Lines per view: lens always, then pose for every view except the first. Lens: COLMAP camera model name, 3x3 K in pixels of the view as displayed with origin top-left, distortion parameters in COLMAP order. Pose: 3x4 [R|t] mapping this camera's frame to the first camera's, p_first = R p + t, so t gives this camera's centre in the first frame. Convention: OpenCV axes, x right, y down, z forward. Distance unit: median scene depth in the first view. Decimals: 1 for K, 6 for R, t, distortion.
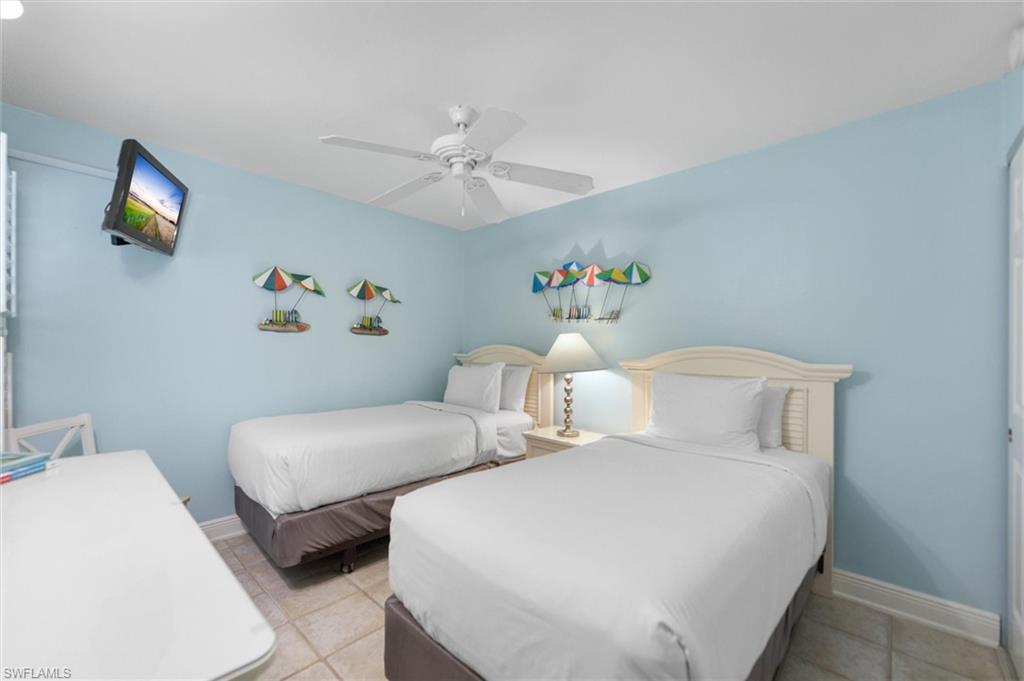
lens RADIAL K [[424.4, 0, 512.0], [0, 424.4, 340.5], [0, 0, 1]] dist [0.000807, 0.000126]
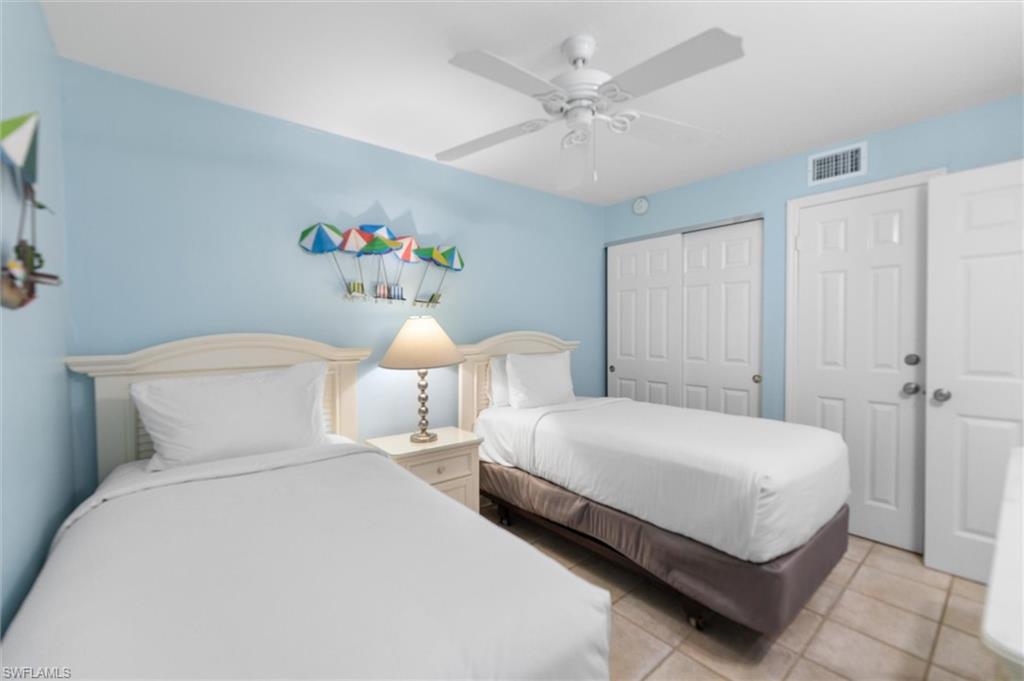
lens RADIAL K [[424.4, 0, 512.0], [0, 424.4, 340.5], [0, 0, 1]] dist [0.000807, 0.000126]
pose [[0.110920, -0.032023, 0.993313, -0.633719], [-0.001696, 0.999473, 0.032411, 0.000806], [-0.993828, -0.005280, 0.110807, 0.696478]]
